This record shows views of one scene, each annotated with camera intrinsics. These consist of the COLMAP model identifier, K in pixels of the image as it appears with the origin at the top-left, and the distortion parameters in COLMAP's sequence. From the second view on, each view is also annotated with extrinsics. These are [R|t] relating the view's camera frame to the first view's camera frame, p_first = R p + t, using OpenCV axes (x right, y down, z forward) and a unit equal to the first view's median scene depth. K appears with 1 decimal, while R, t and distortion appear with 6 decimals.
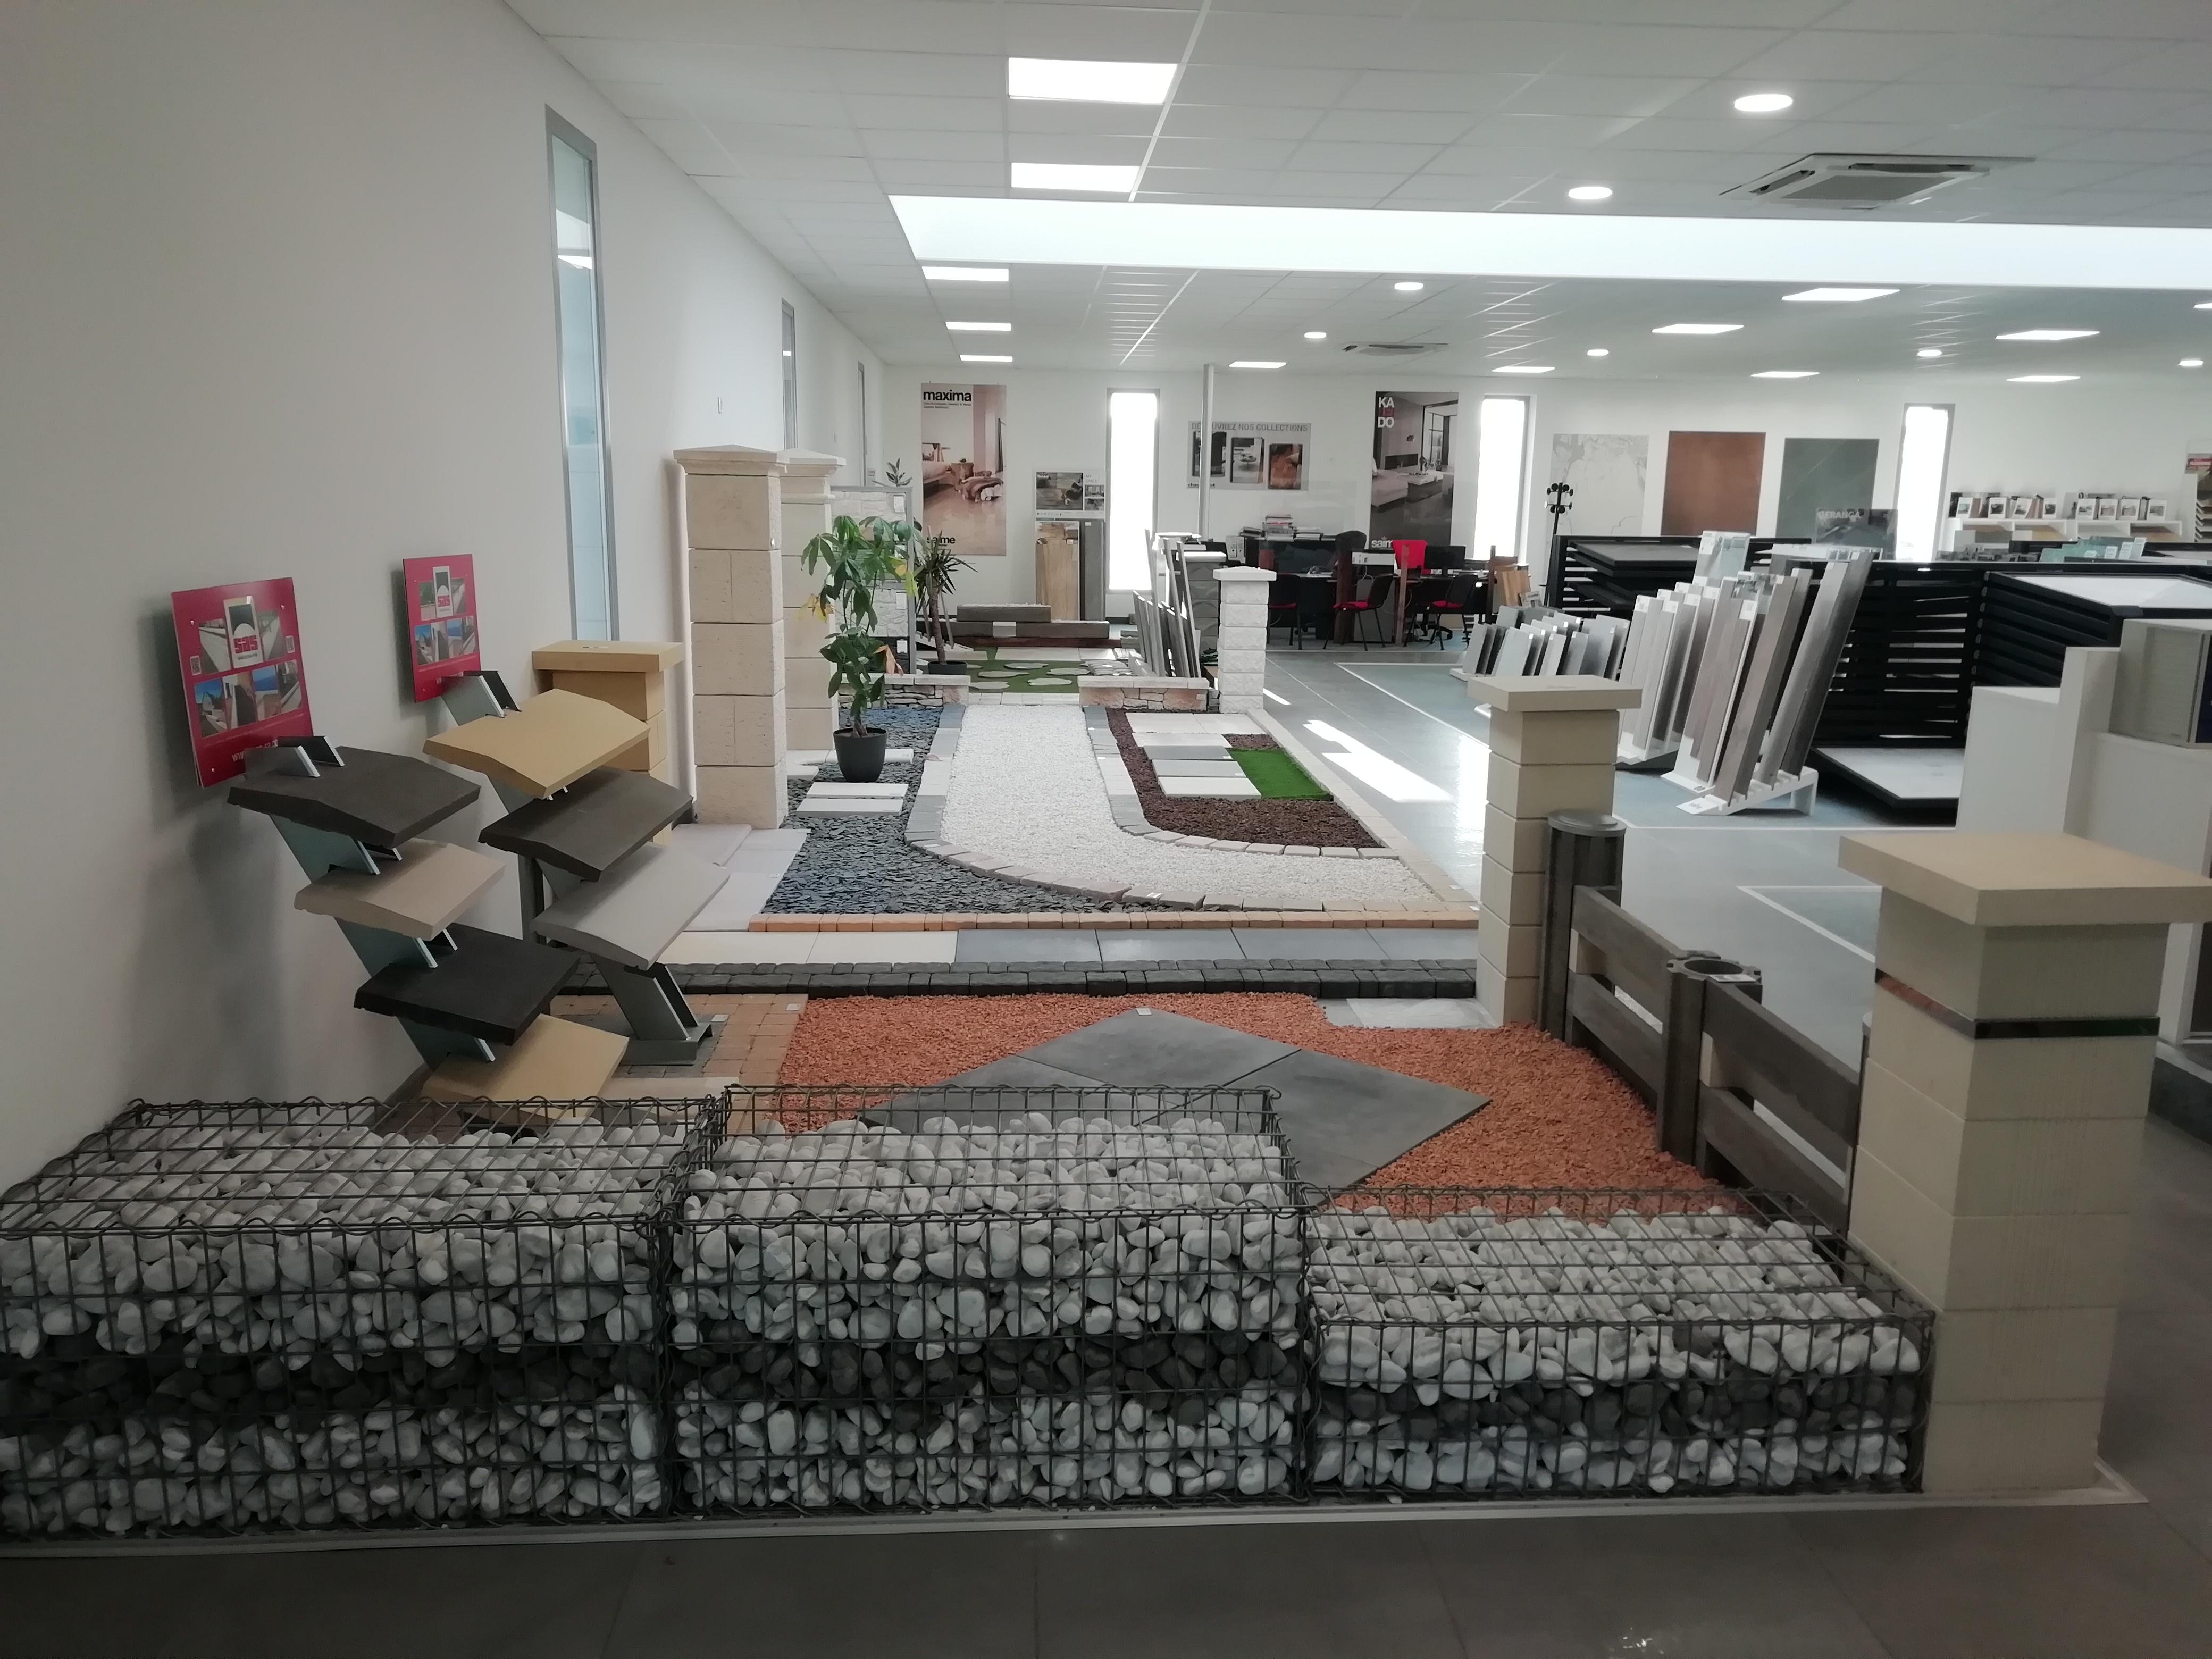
lens RADIAL K [[1635.8, 0, 1137.3], [0, 1635.8, 827.5], [0, 0, 1]] dist [0.040914, -0.025190]
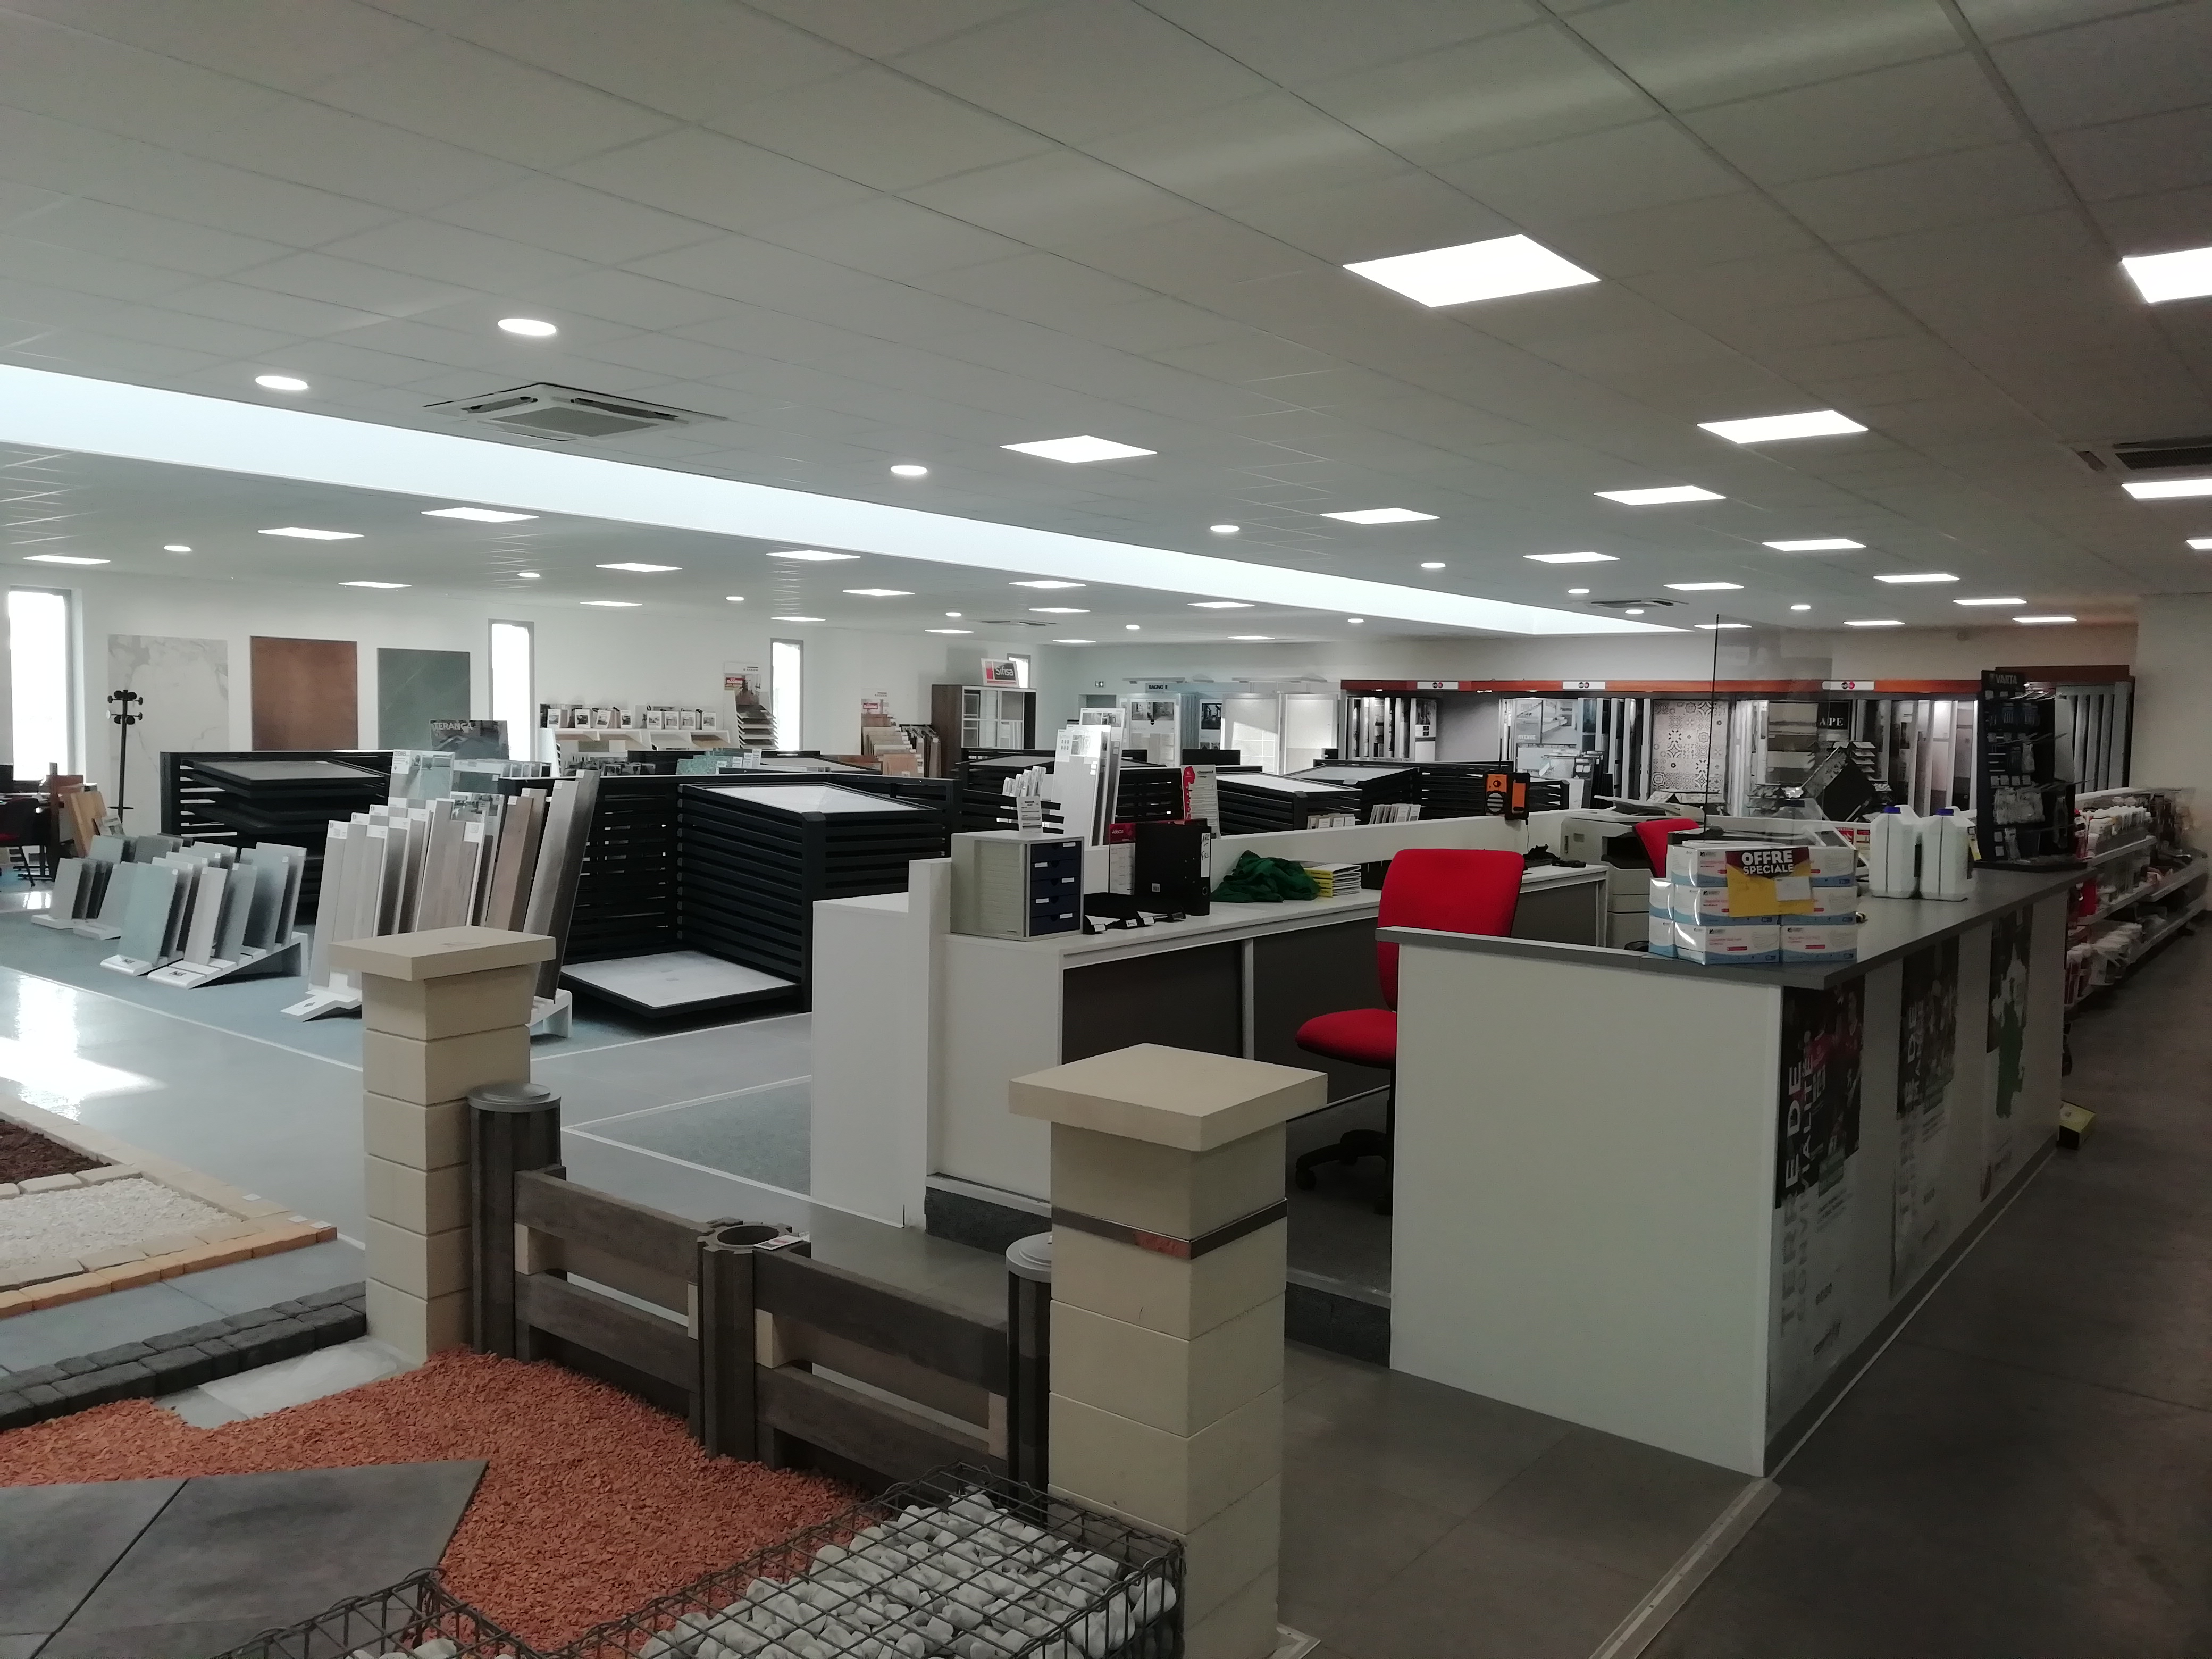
lens RADIAL K [[1635.8, 0, 1137.3], [0, 1635.8, 827.5], [0, 0, 1]] dist [0.040914, -0.025190]
pose [[0.669414, -0.052628, 0.741023, -0.080087], [0.142408, 0.988079, -0.058473, -0.025498], [-0.729112, 0.144670, 0.668929, 0.086803]]
